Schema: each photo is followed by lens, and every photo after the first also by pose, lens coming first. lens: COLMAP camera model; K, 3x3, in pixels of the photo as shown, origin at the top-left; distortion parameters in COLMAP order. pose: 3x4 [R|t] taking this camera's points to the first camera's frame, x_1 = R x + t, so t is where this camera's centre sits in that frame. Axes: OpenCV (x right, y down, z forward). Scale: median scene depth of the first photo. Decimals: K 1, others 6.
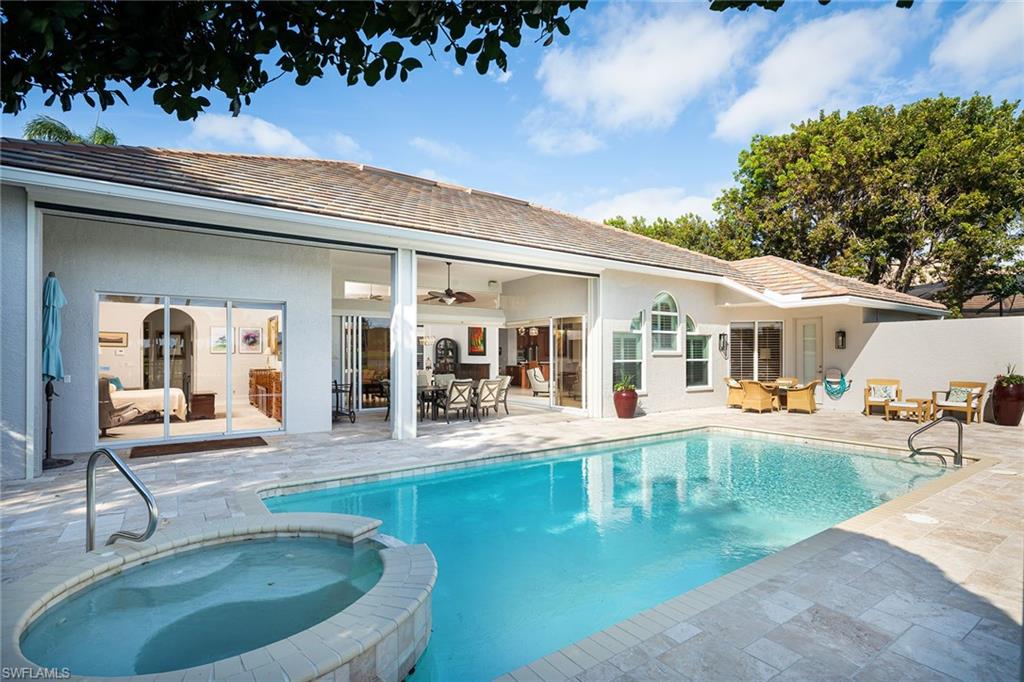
lens RADIAL K [[488.1, 0, 509.8], [0, 488.1, 350.6], [0, 0, 1]] dist [0.000384, -0.000585]
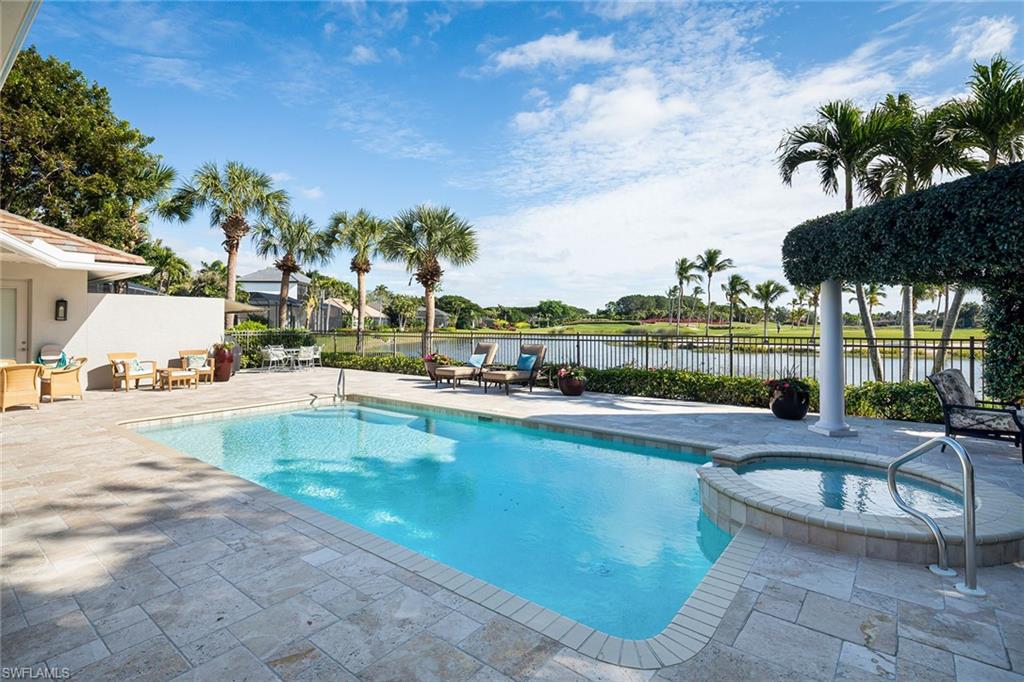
lens RADIAL K [[491.2, 0, 509.8], [0, 491.2, 324.7], [0, 0, 1]] dist [0.000186, 0.000253]
pose [[-0.297290, -0.000744, 0.954787, -0.374268], [-0.006972, 0.999975, -0.001391, -0.000824], [-0.954762, -0.007070, -0.297288, 0.520264]]
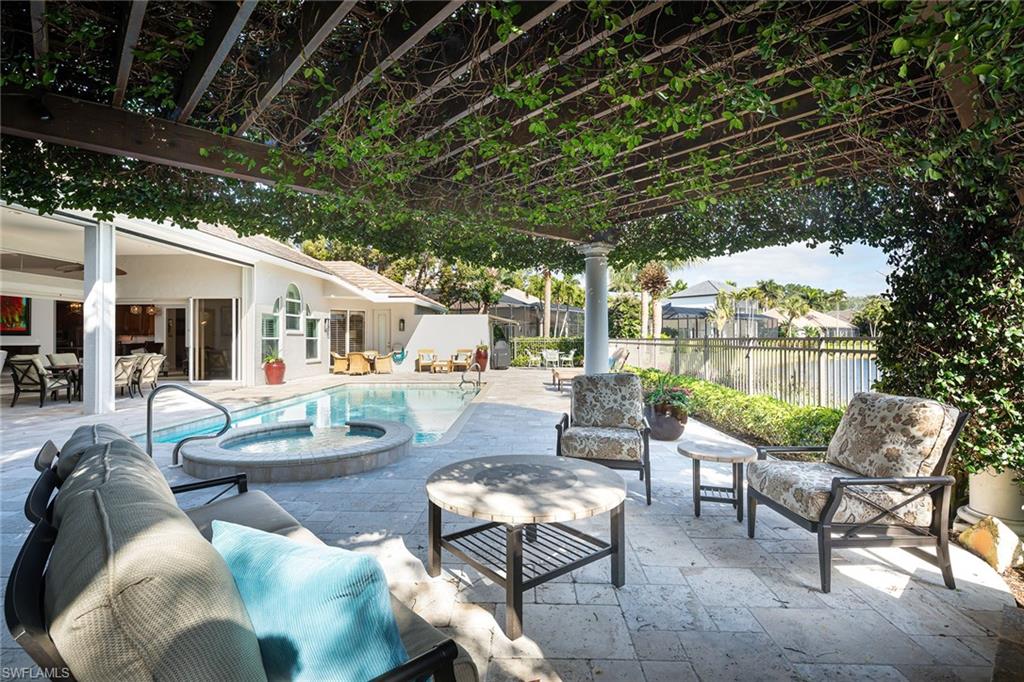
lens RADIAL K [[488.1, 0, 509.8], [0, 488.1, 350.6], [0, 0, 1]] dist [0.000384, -0.000585]
pose [[0.591474, -0.019430, 0.806090, -0.360284], [-0.005999, 0.999576, 0.028496, 0.012418], [-0.806302, -0.021690, 0.591106, -0.178181]]
